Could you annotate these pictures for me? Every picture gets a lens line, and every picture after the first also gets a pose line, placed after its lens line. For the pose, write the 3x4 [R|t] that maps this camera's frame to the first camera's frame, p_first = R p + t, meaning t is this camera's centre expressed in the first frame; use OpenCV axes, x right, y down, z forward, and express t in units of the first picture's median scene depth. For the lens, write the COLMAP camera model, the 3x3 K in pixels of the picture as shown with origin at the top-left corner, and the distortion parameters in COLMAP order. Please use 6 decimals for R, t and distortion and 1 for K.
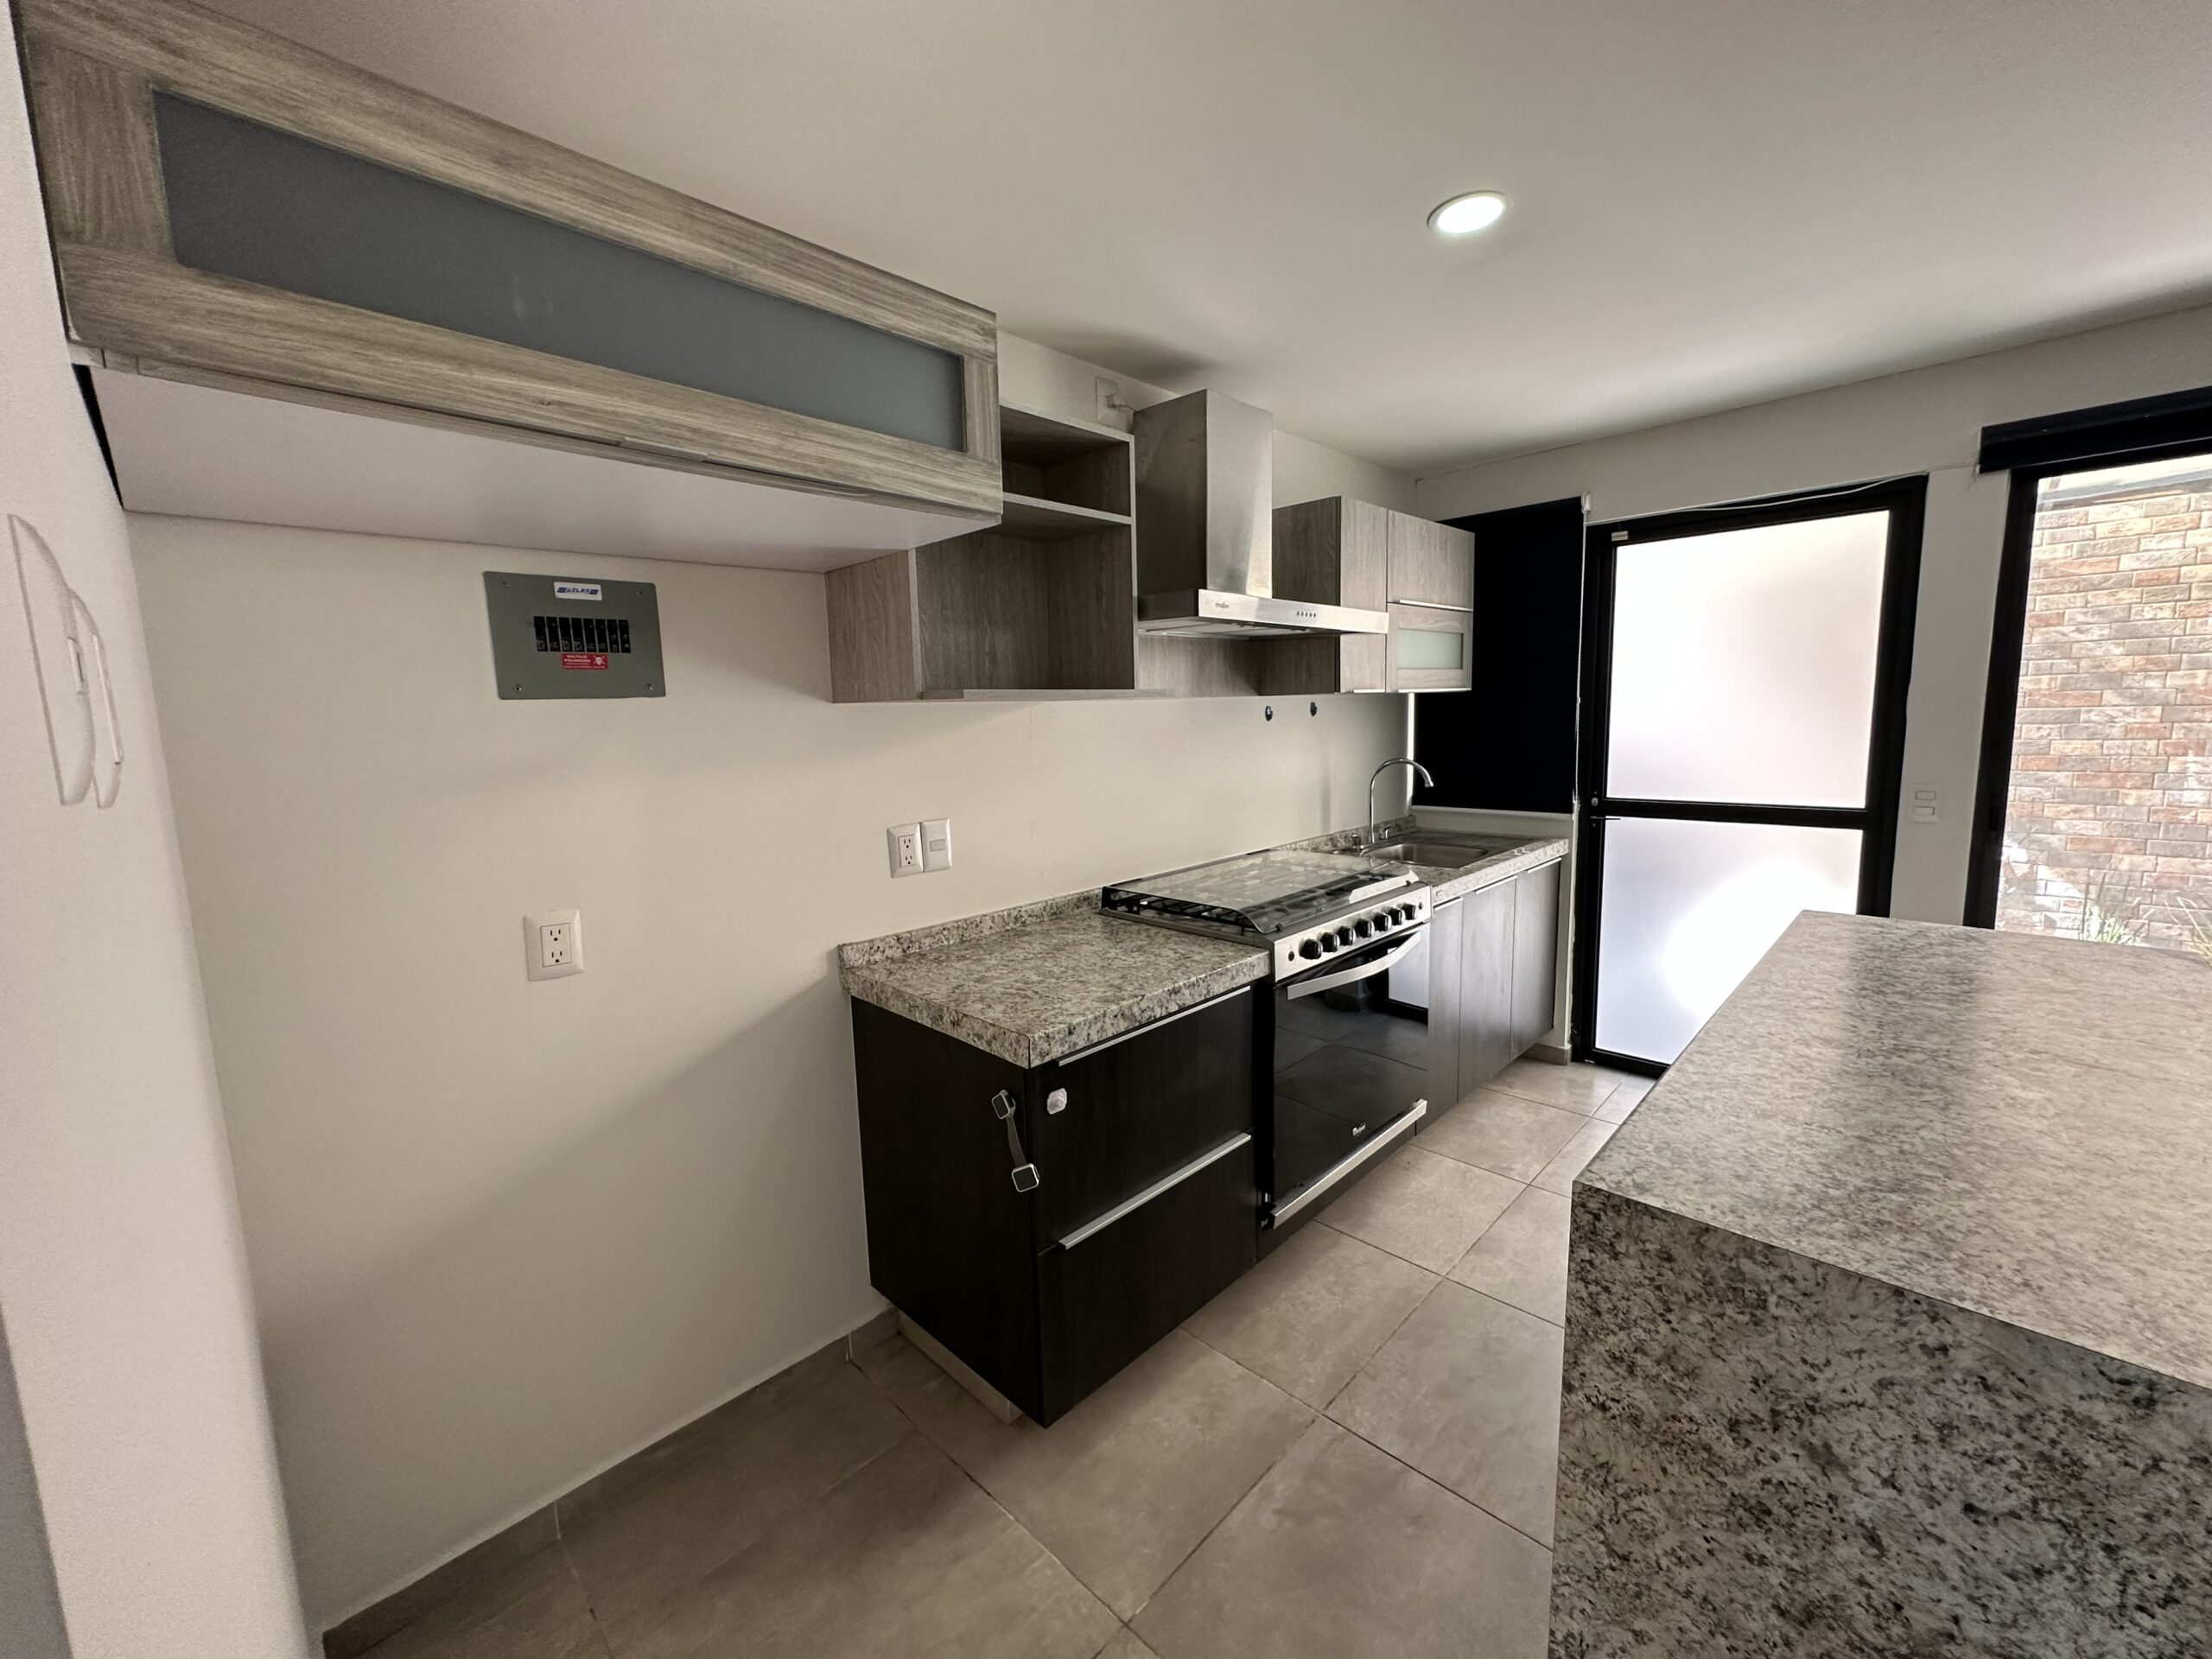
lens RADIAL K [[892.0, 0, 1107.6], [0, 892.0, 831.2], [0, 0, 1]] dist [0.000006, -0.000244]
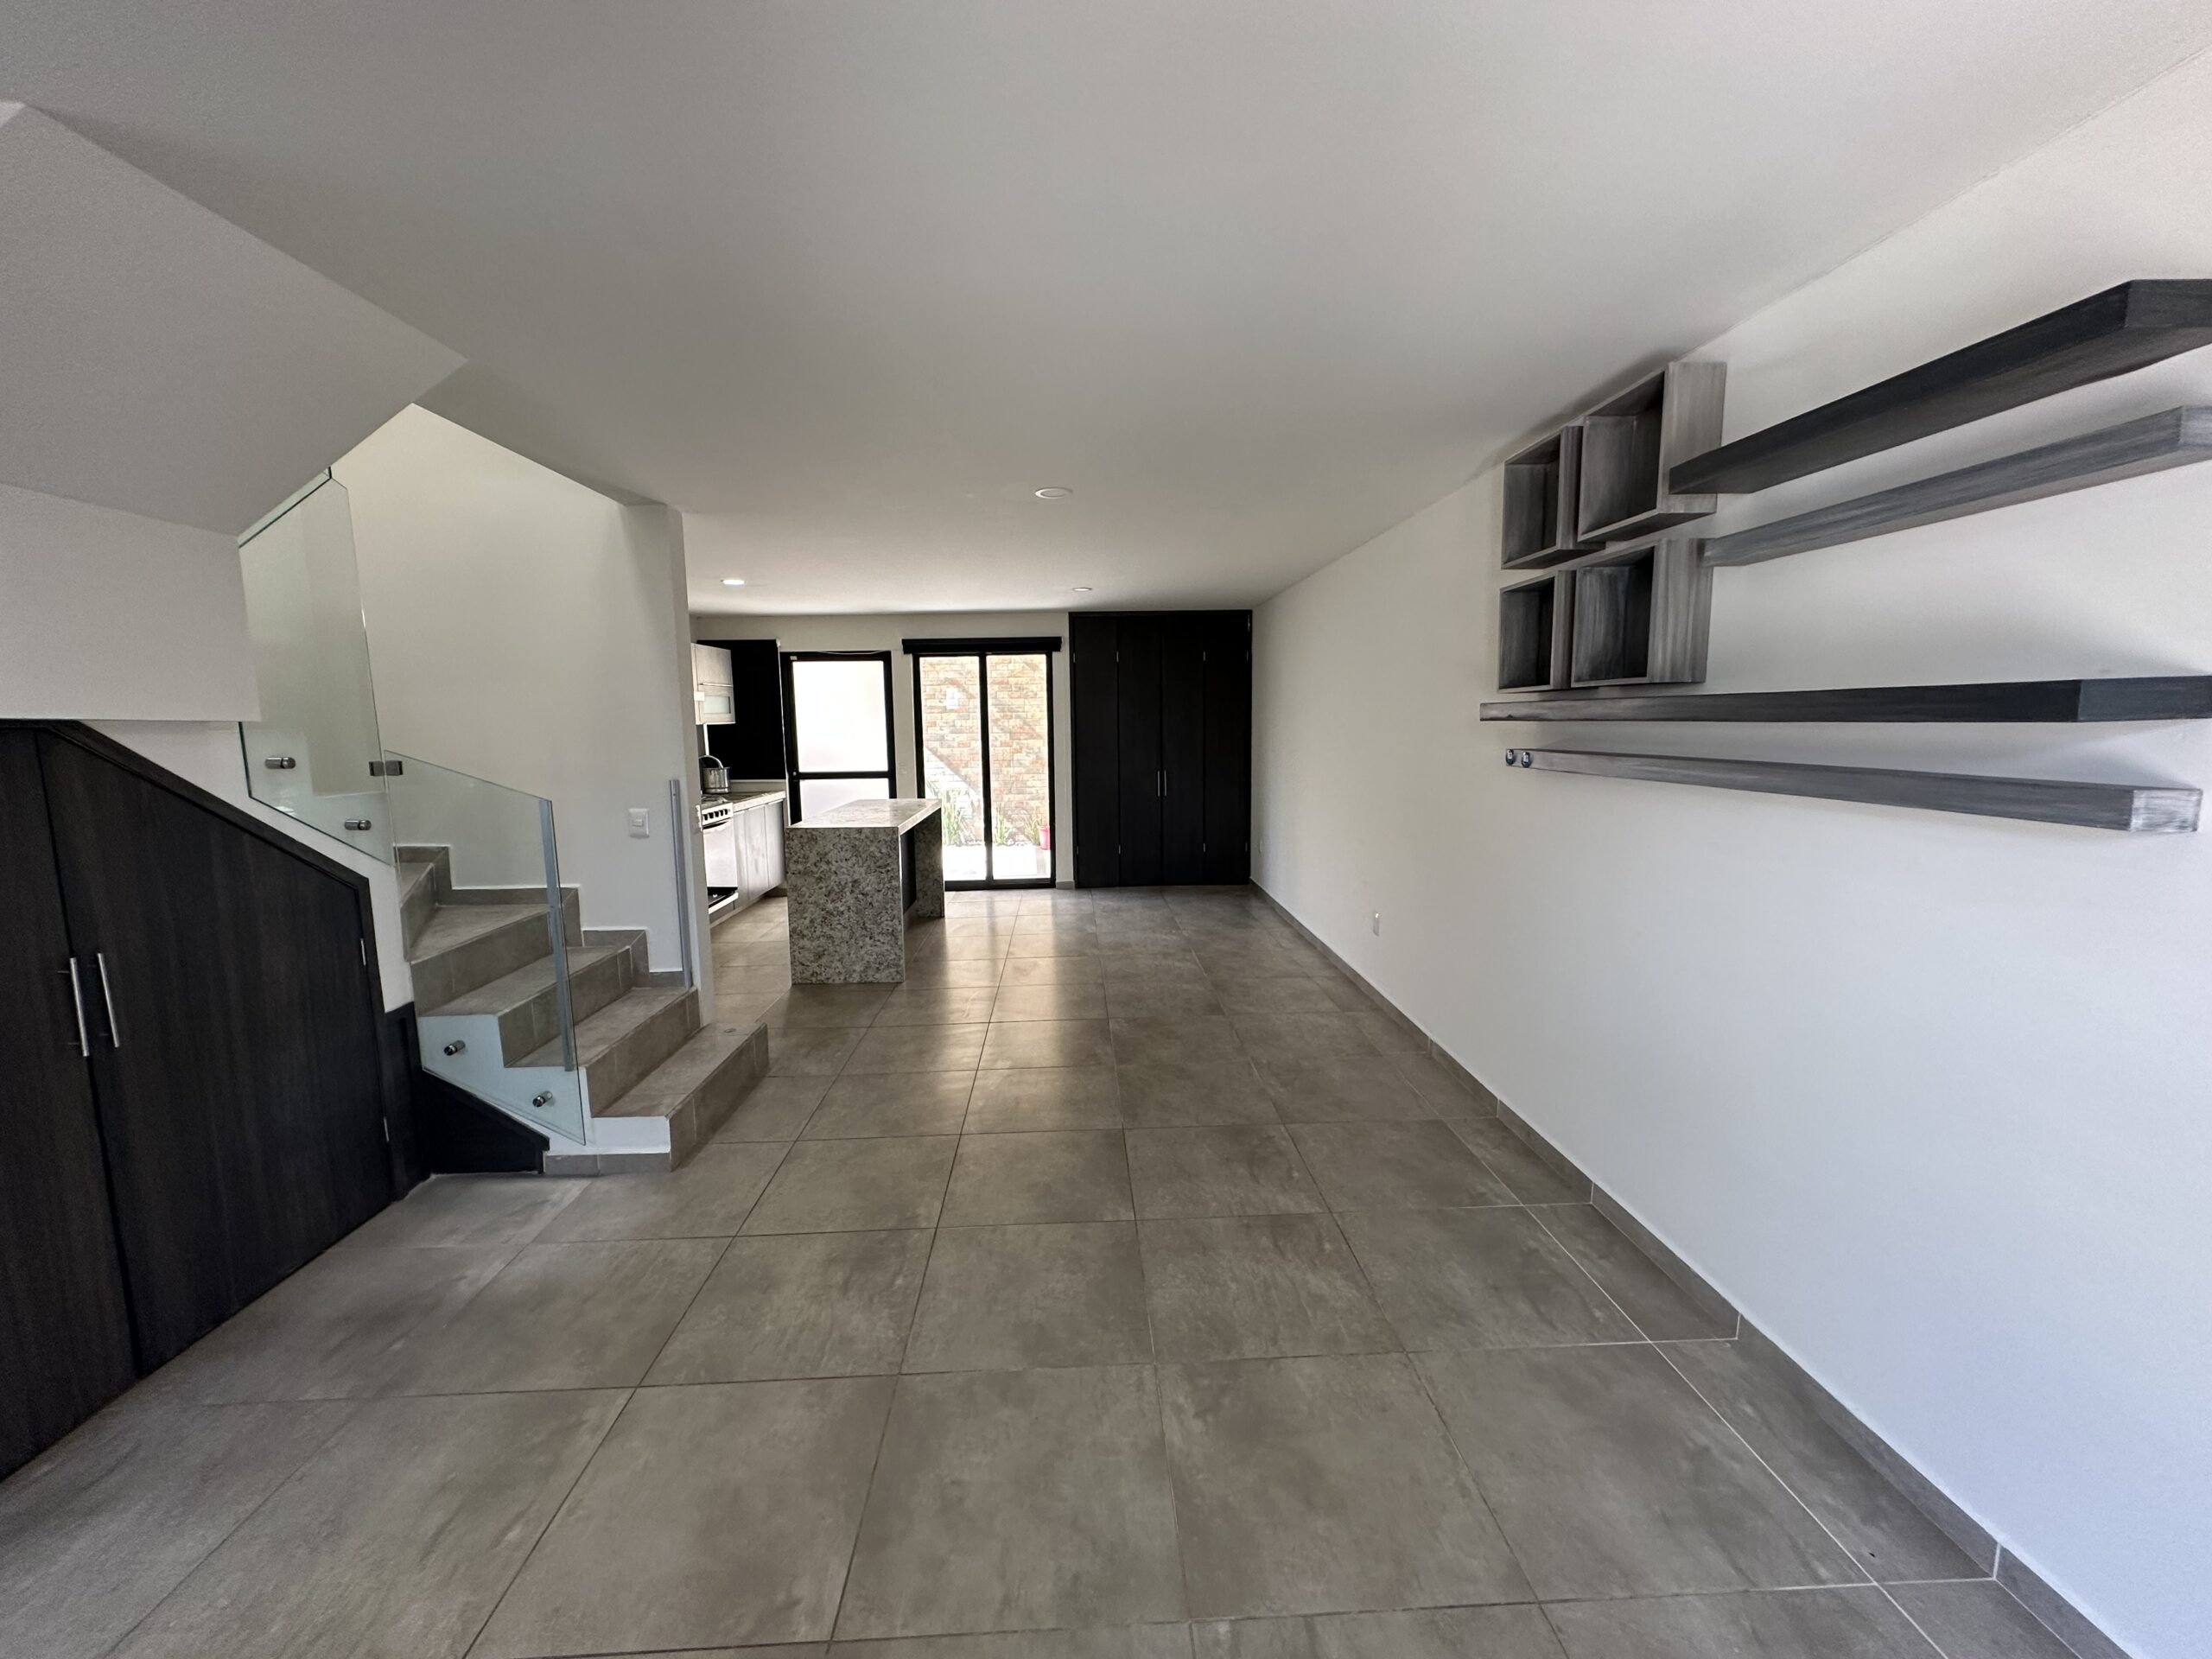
lens RADIAL K [[892.0, 0, 1098.4], [0, 892.0, 826.9], [0, 0, 1]] dist [0.000006, -0.000244]
pose [[0.693885, -0.068199, 0.716849, -0.712415], [0.089395, 0.995962, 0.008222, 0.196960], [-0.714516, 0.058377, 0.697180, -1.452251]]
